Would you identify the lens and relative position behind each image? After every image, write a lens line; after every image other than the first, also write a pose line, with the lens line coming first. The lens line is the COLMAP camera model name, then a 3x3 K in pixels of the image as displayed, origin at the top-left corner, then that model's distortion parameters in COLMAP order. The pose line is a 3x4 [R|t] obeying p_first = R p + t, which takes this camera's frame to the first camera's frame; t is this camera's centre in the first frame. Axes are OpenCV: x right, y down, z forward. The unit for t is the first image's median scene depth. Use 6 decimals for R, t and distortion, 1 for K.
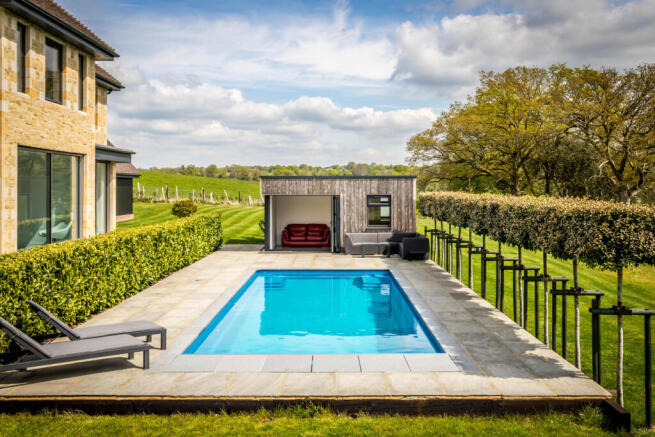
lens RADIAL K [[680.2, 0, 327.7], [0, 680.2, 217.4], [0, 0, 1]] dist [-0.007087, 0.000000]
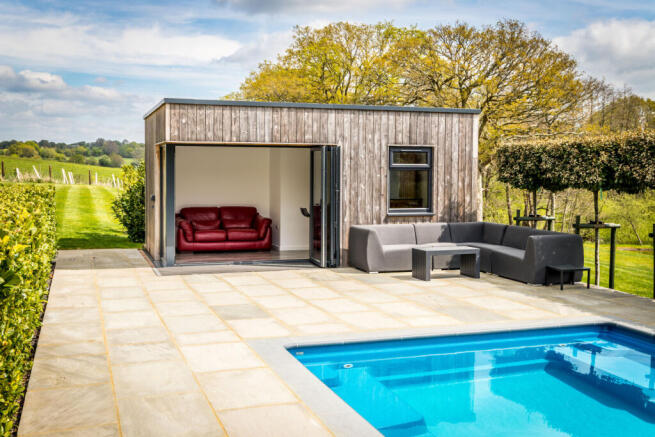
lens RADIAL K [[727.6, 0, 327.2], [0, 727.6, 219.2], [0, 0, 1]] dist [-0.002954, 0.000000]
pose [[0.945068, -0.013712, 0.326586, -0.153518], [0.005036, 0.999612, 0.027396, 0.004753], [-0.326835, -0.024247, 0.944770, 0.523178]]
